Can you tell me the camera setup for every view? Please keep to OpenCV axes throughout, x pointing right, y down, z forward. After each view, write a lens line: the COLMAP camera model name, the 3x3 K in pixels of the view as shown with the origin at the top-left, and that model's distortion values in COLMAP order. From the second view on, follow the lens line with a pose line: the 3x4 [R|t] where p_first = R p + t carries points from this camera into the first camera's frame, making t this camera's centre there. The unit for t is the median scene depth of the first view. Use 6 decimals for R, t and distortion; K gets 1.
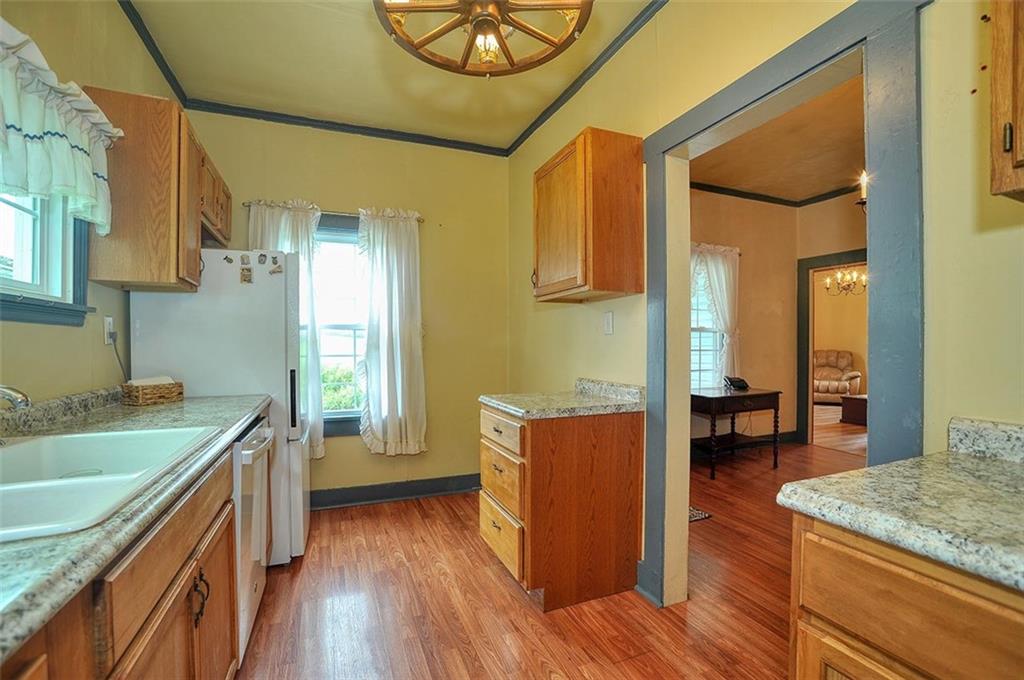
lens RADIAL K [[450.1, 0, 513.3], [0, 450.1, 348.4], [0, 0, 1]] dist [-0.056454, 0.023625]
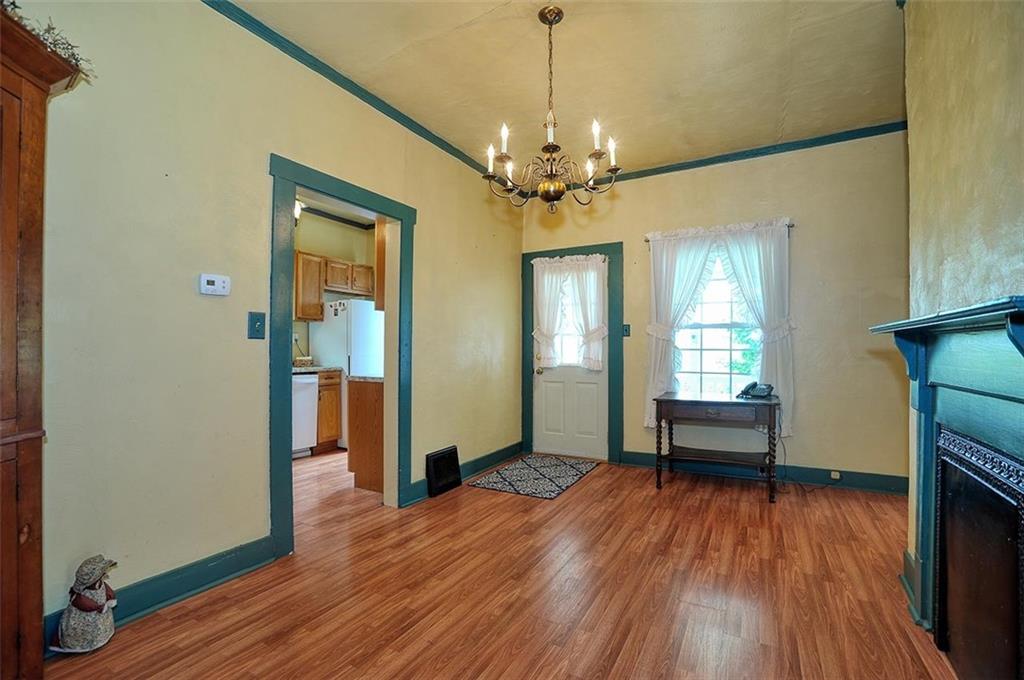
lens RADIAL K [[450.1, 0, 513.3], [0, 450.1, 348.4], [0, 0, 1]] dist [-0.056454, 0.023625]
pose [[0.624442, 0.001705, -0.781069, 0.926555], [-0.007459, 0.999965, -0.003781, 0.008547], [0.781036, 0.008187, 0.624433, 0.169123]]
